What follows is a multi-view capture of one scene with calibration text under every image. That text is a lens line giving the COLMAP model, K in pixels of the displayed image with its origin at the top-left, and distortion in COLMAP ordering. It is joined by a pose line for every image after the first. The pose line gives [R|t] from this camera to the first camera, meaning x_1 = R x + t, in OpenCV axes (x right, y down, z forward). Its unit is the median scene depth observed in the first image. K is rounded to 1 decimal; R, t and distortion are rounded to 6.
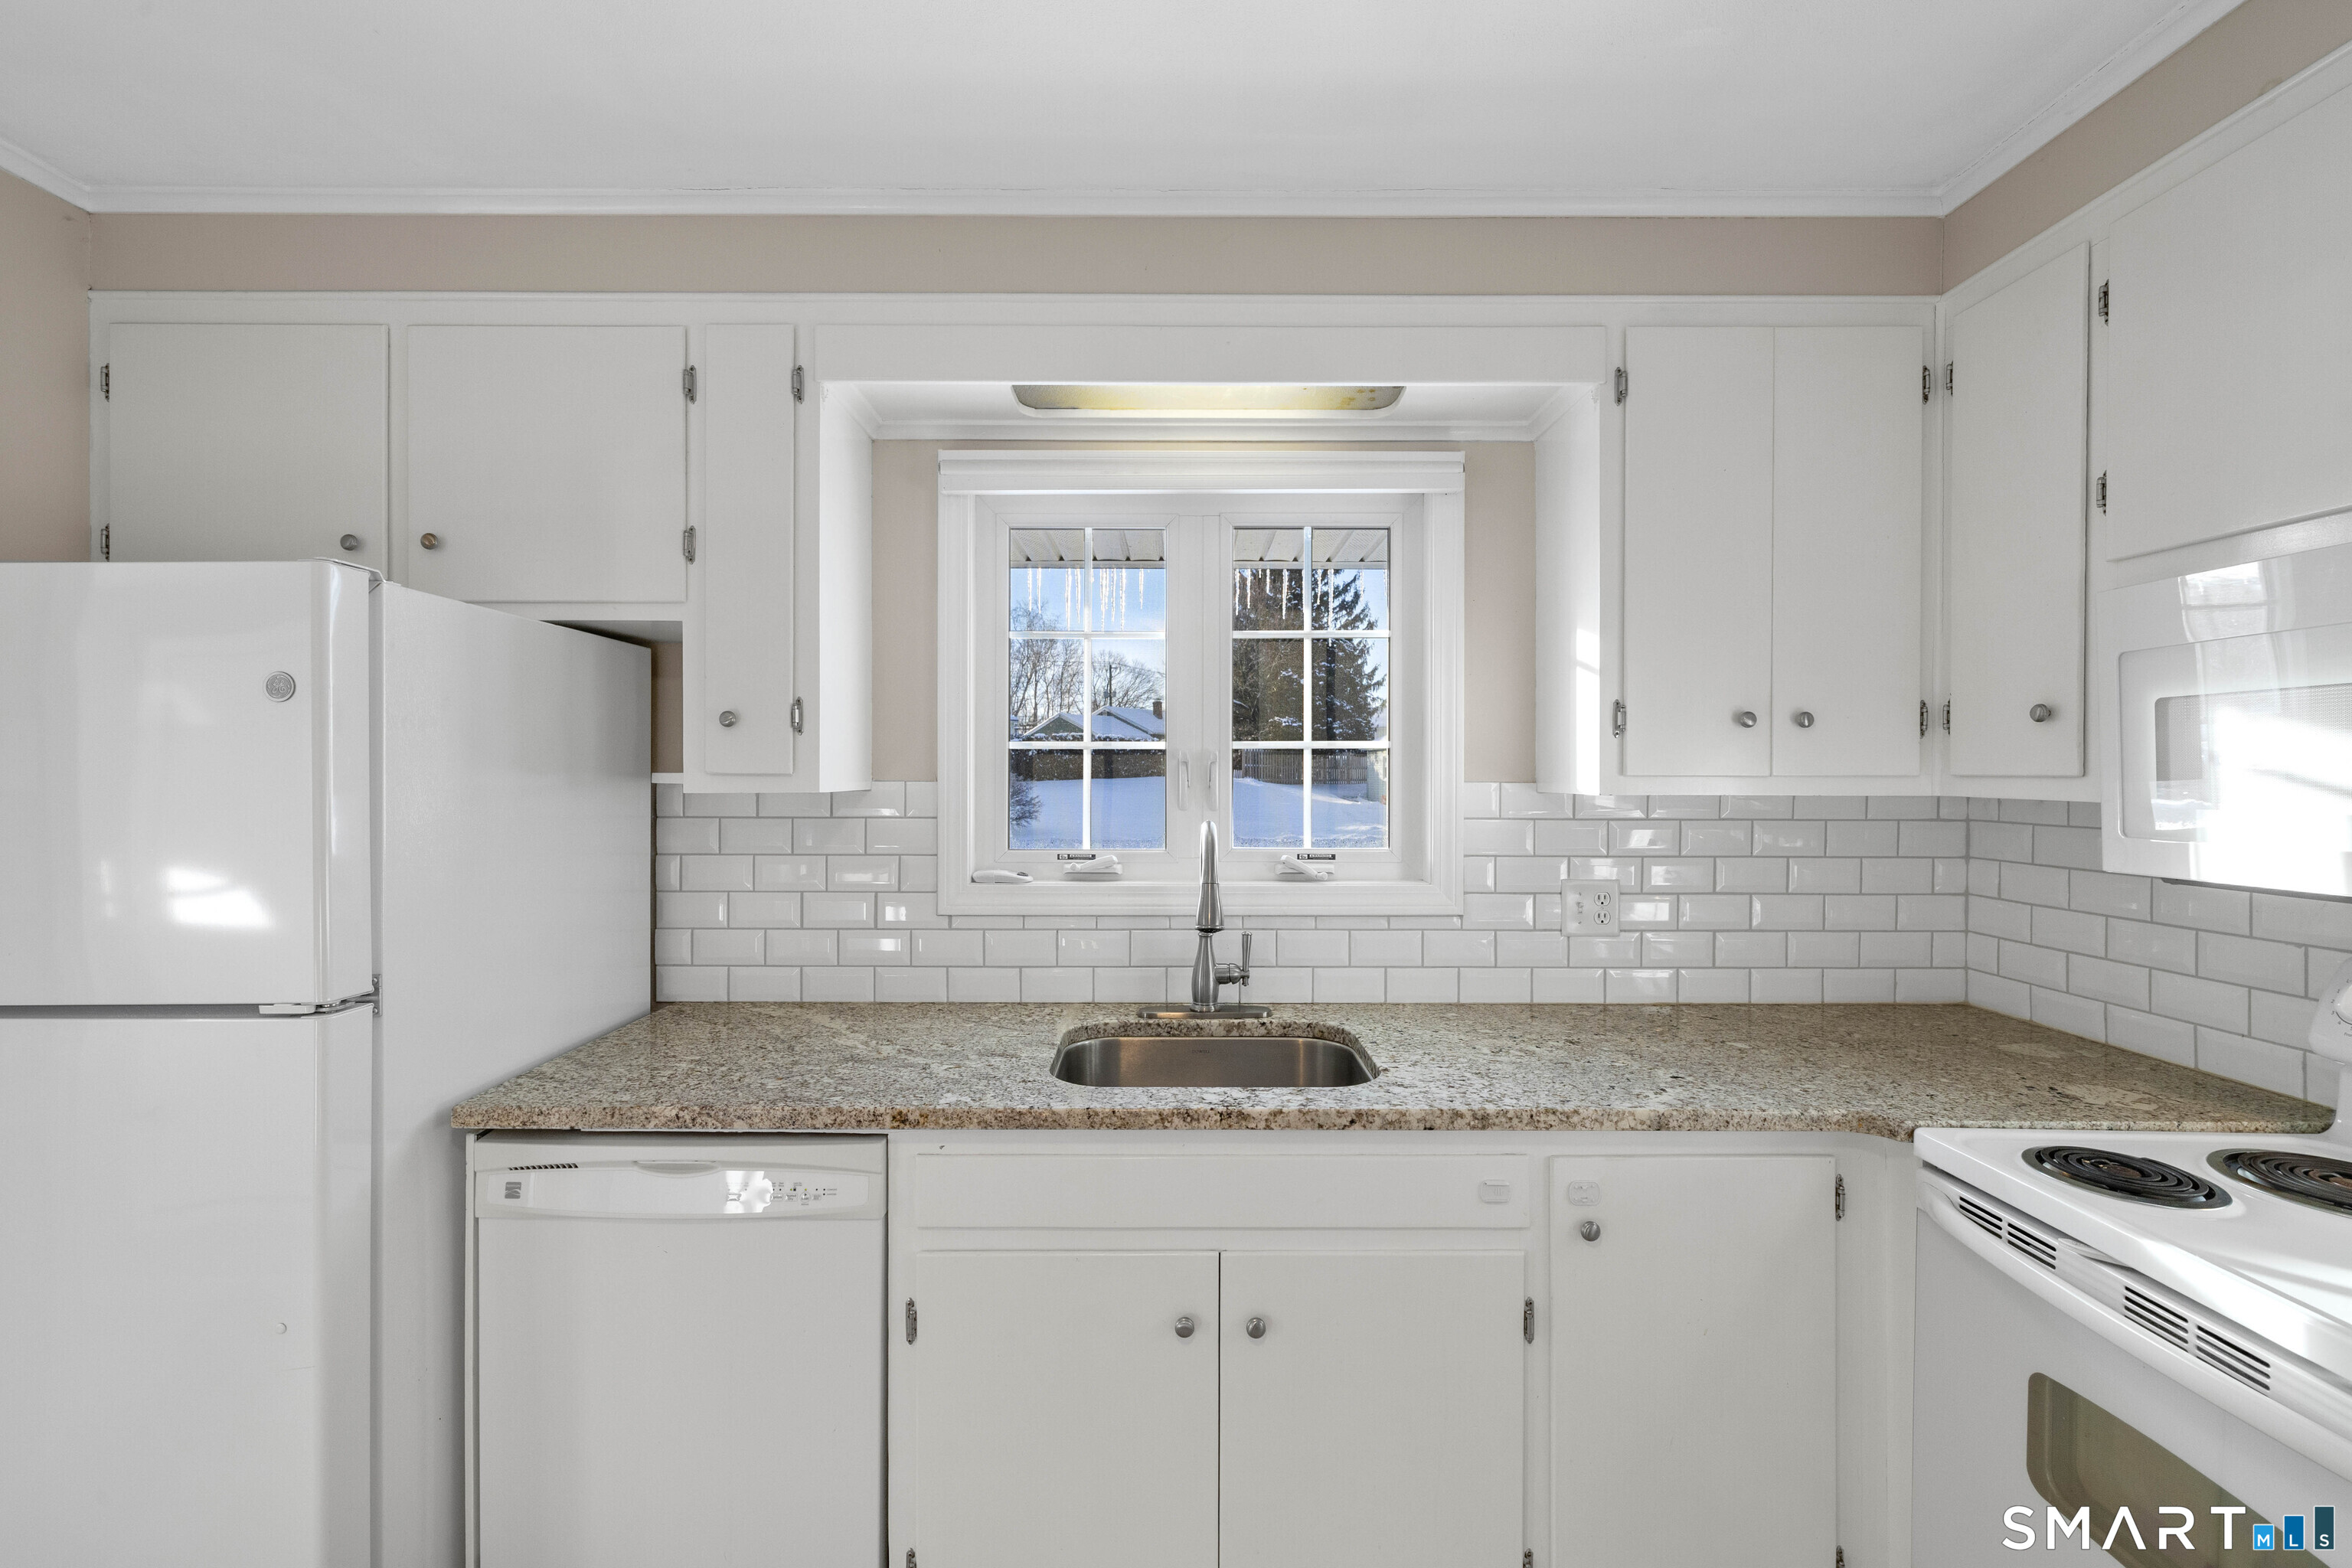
lens RADIAL K [[984.4, 0, 1171.1], [0, 984.4, 782.1], [0, 0, 1]] dist [0.000897, 0.000168]
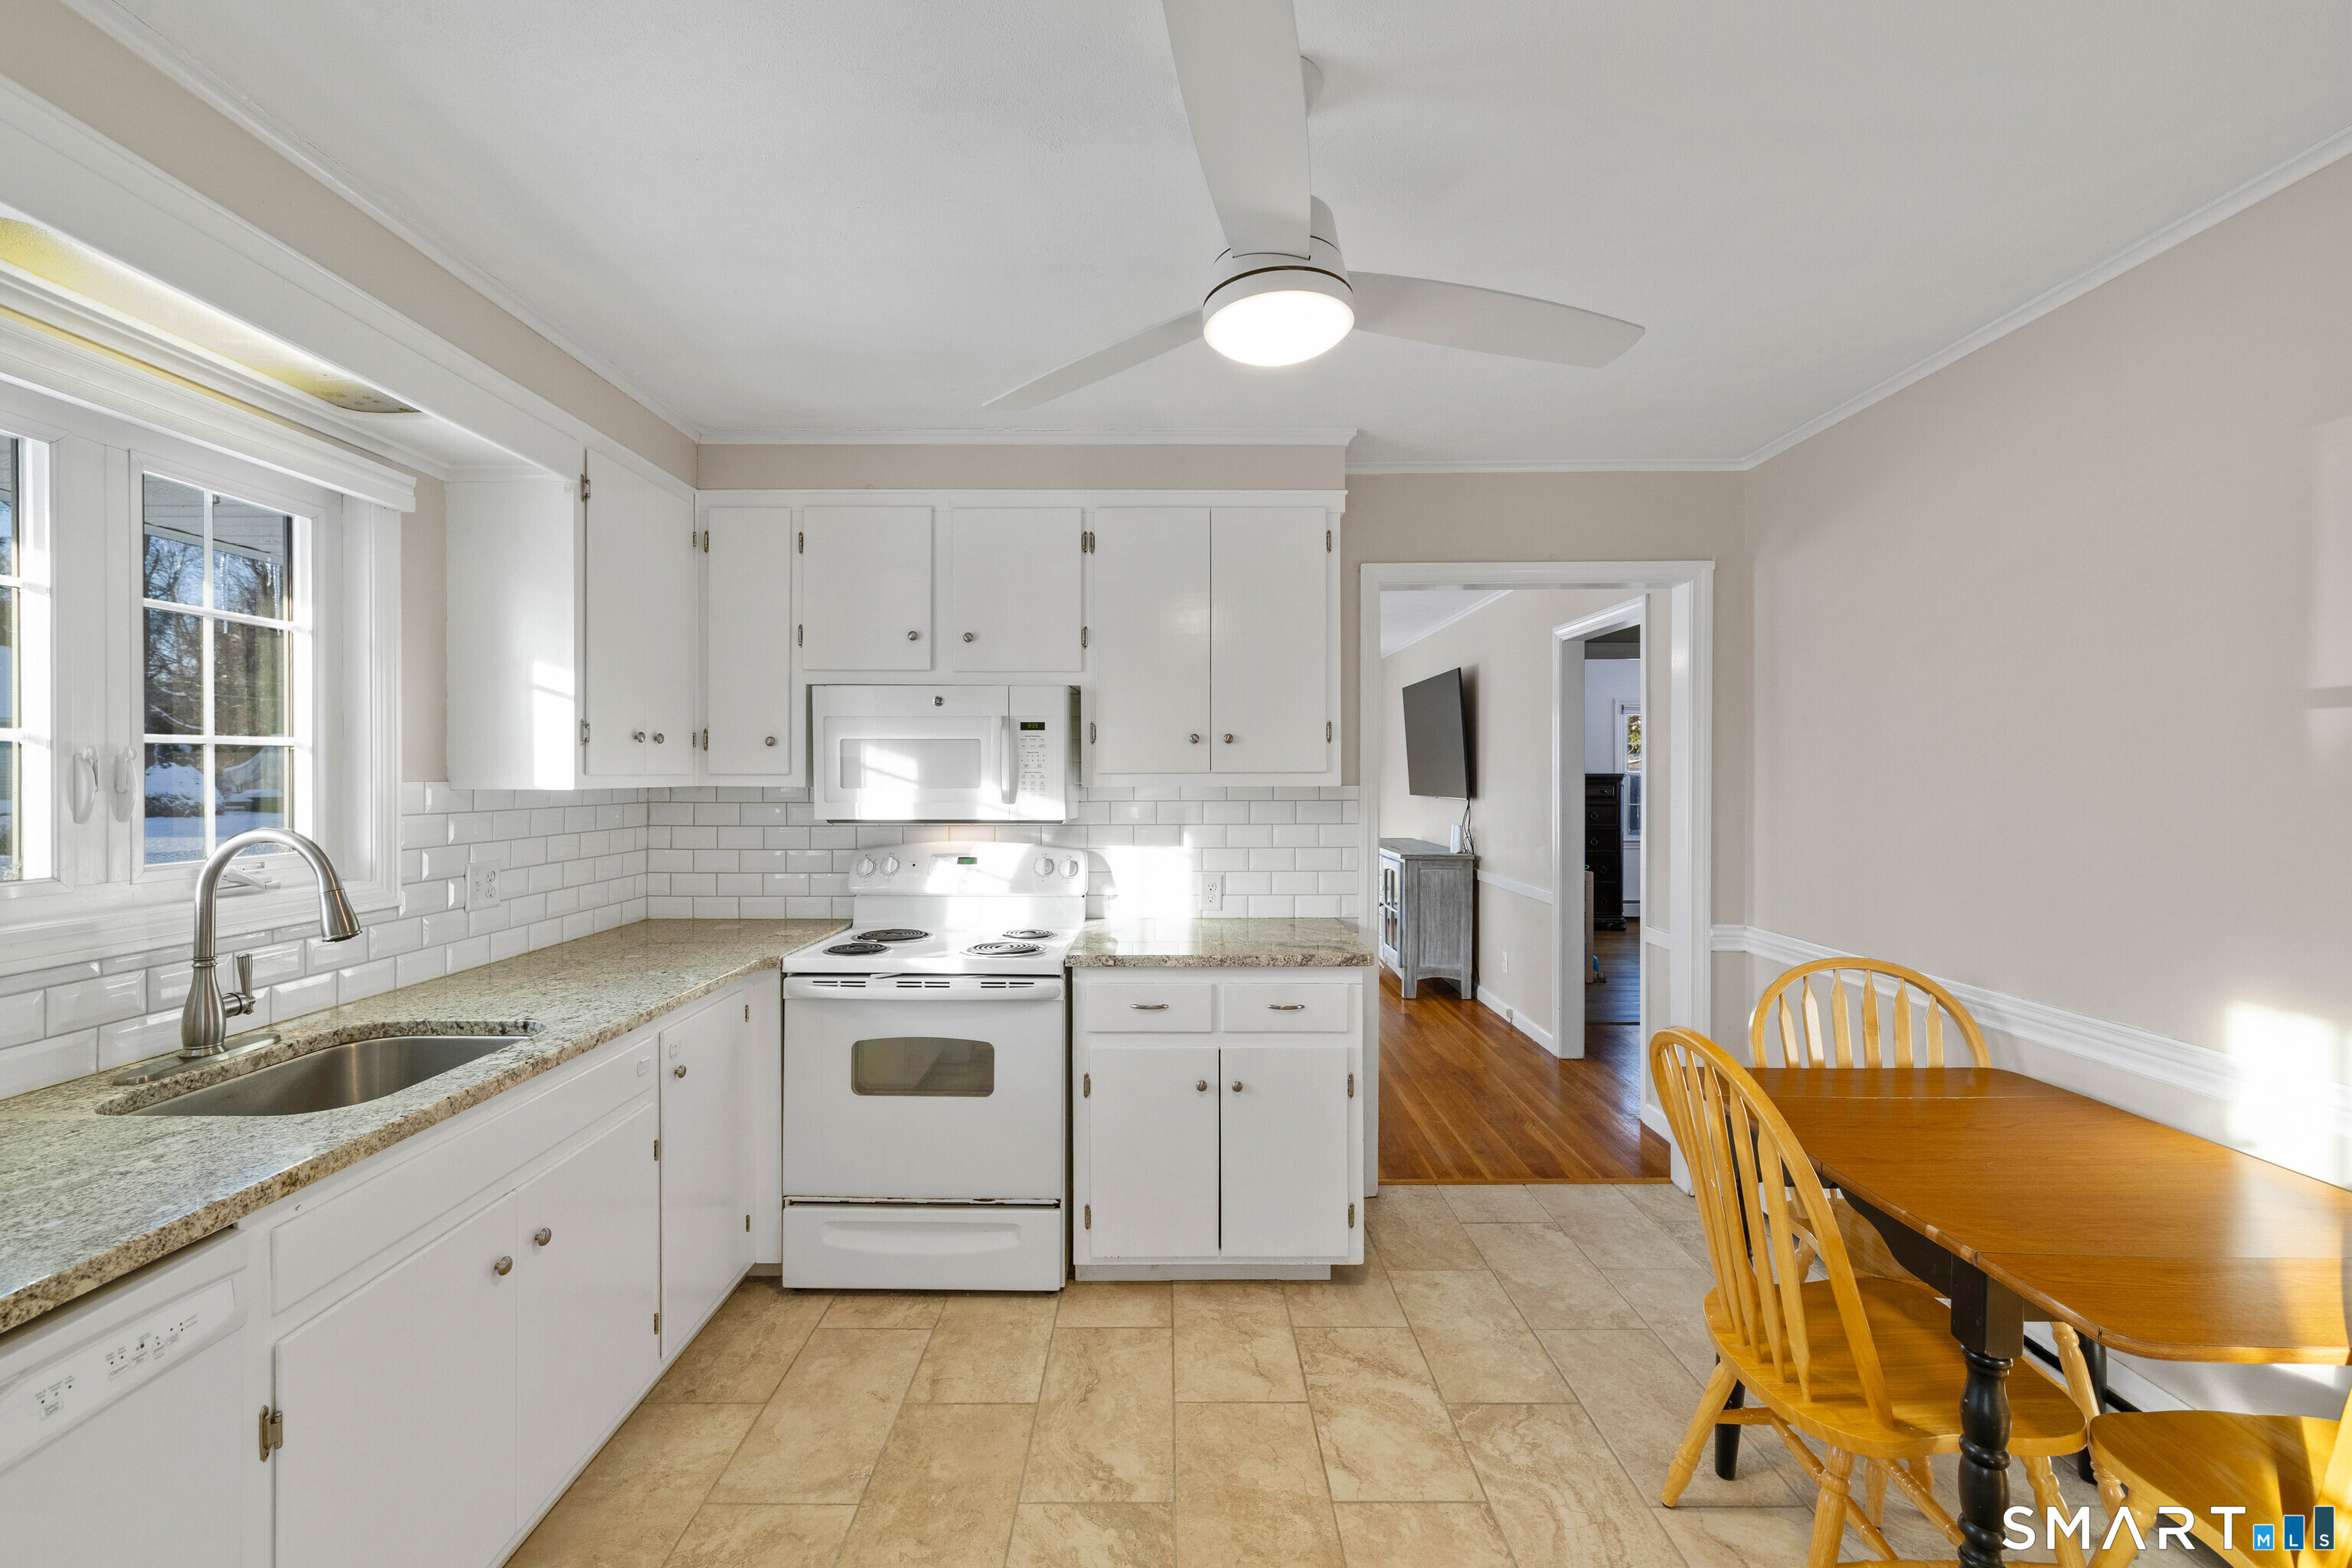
lens RADIAL K [[1000.9, 0, 1149.3], [0, 1000.9, 778.6], [0, 0, 1]] dist [0.000050, 0.000095]
pose [[0.019170, -0.007000, 0.999792, -0.917878], [0.005990, 0.999958, 0.006886, -0.006215], [-0.999798, 0.005856, 0.019211, 0.196361]]
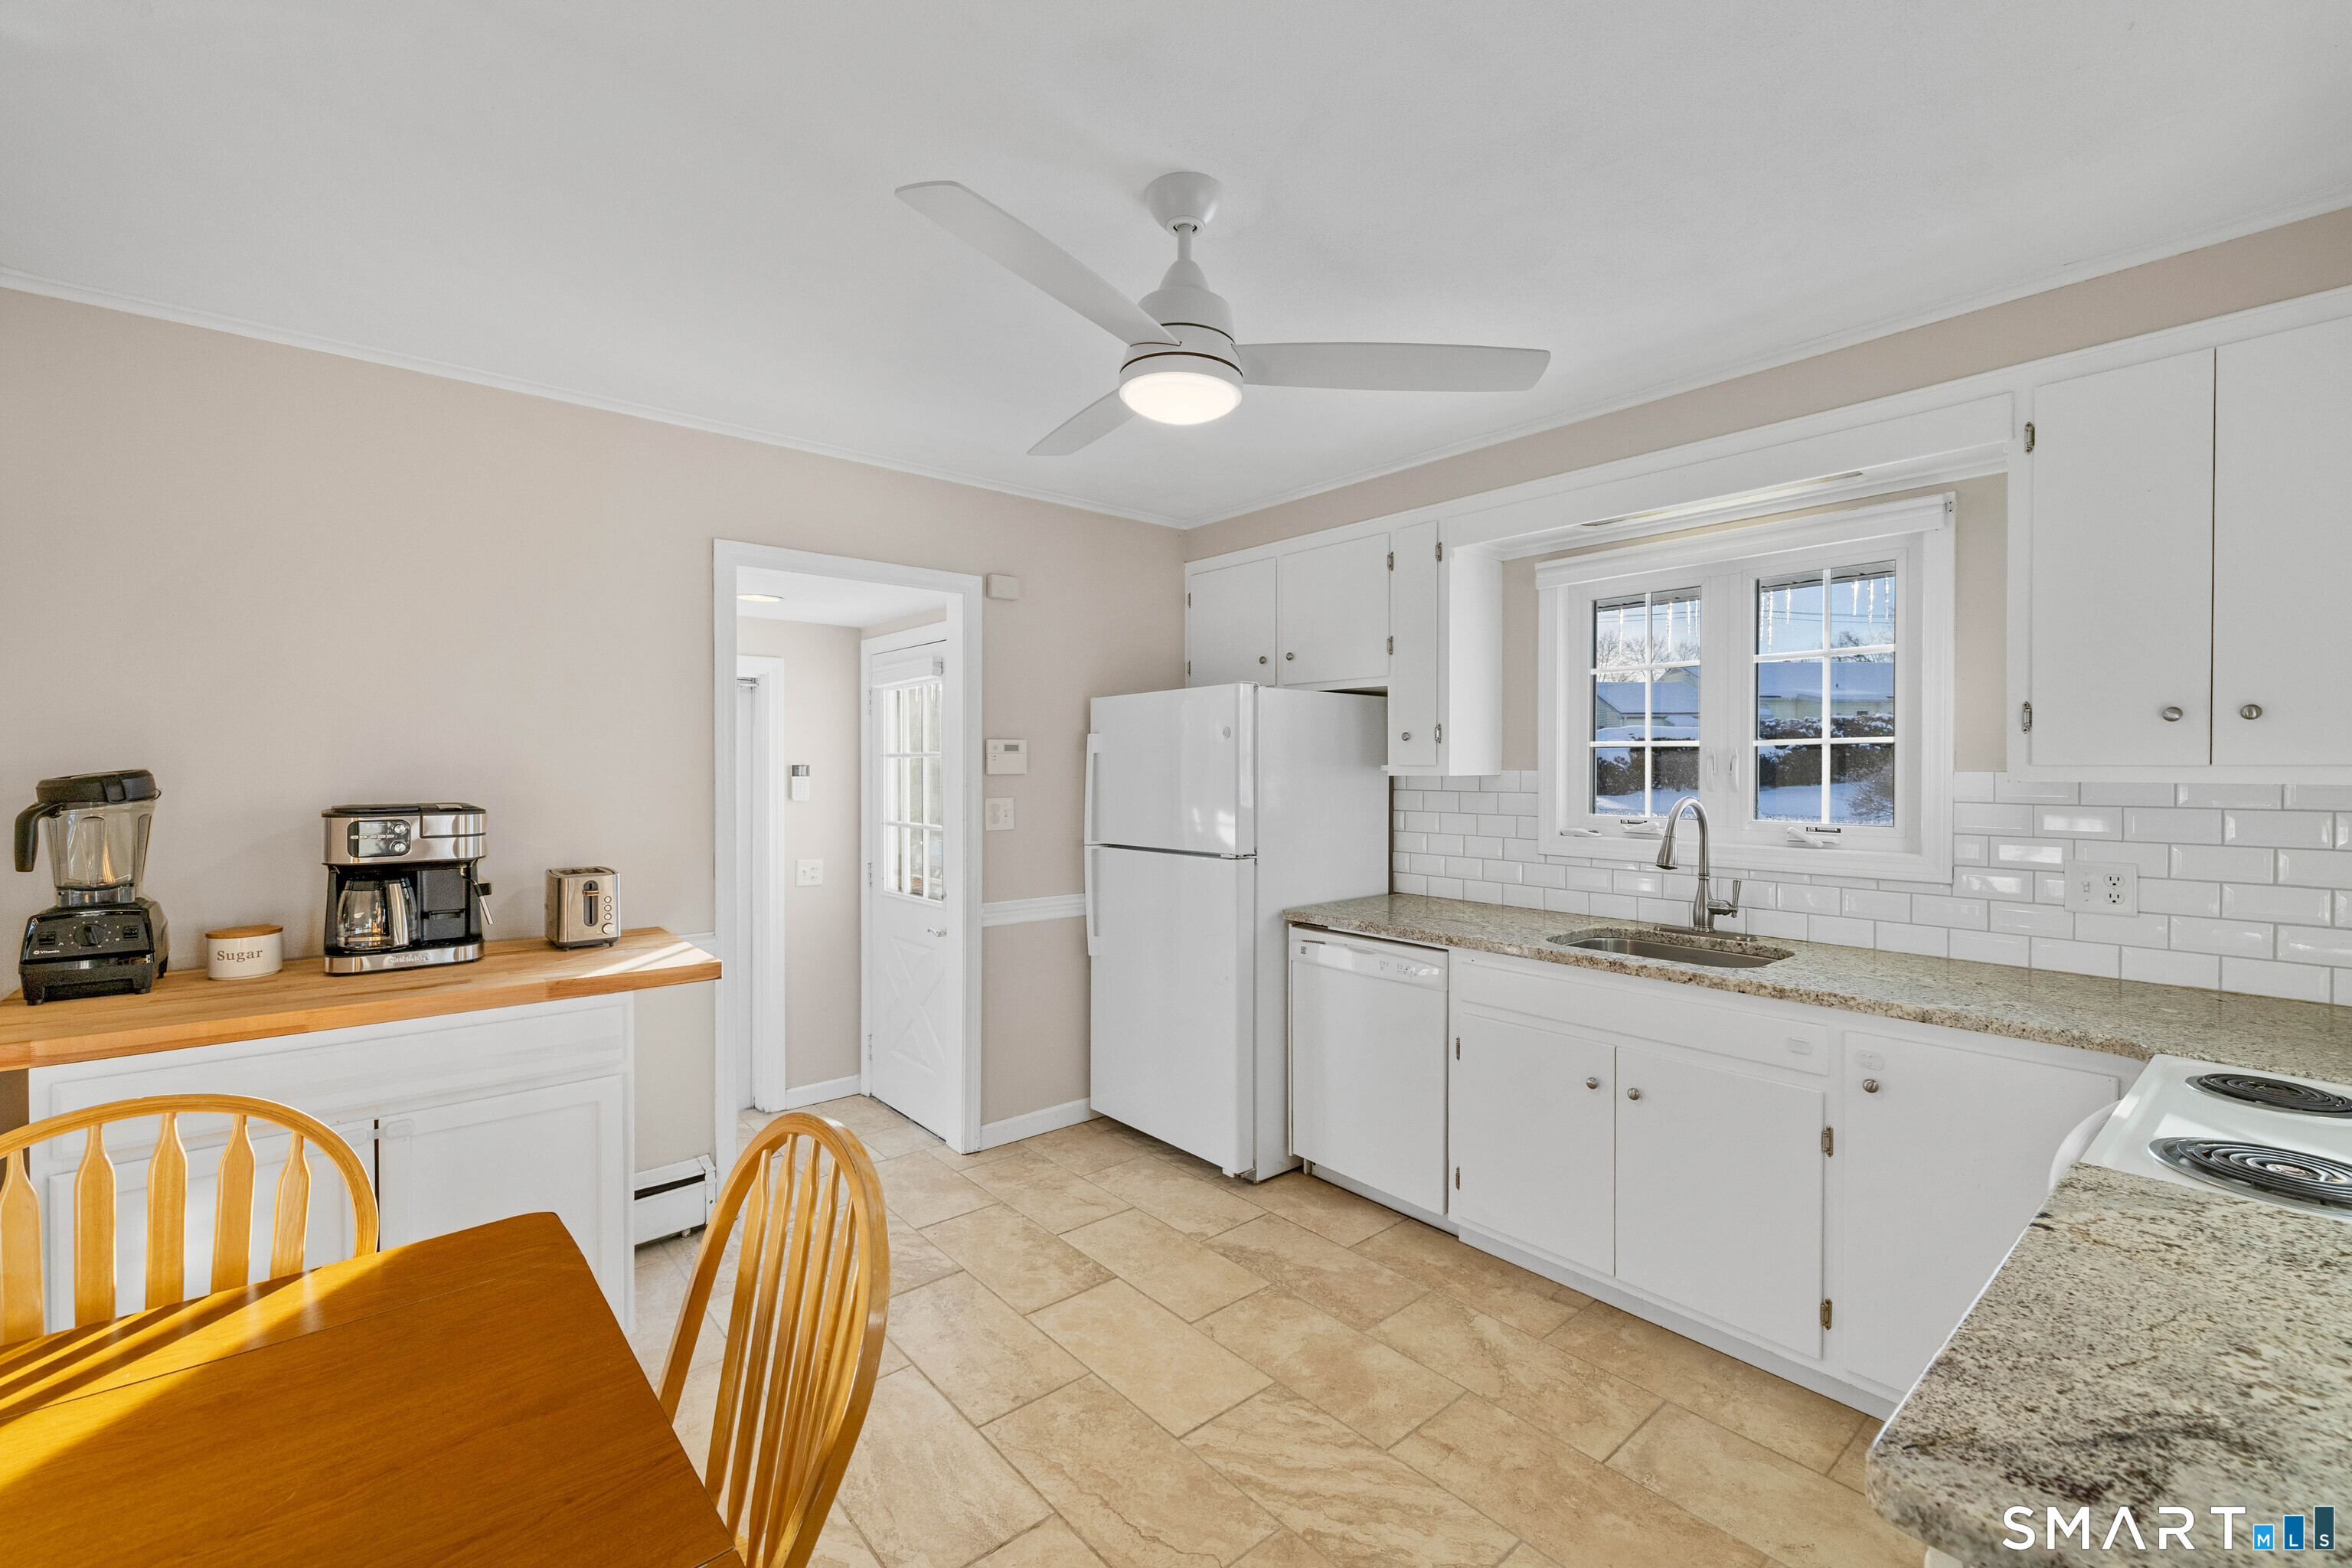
lens RADIAL K [[988.9, 0, 1187.2], [0, 988.9, 775.0], [0, 0, 1]] dist [-0.001256, 0.000090]
pose [[0.657427, 0.004803, -0.753503, 0.696348], [-0.003869, 0.999988, 0.002999, 0.005686], [0.753508, 0.000943, 0.657438, -0.557639]]
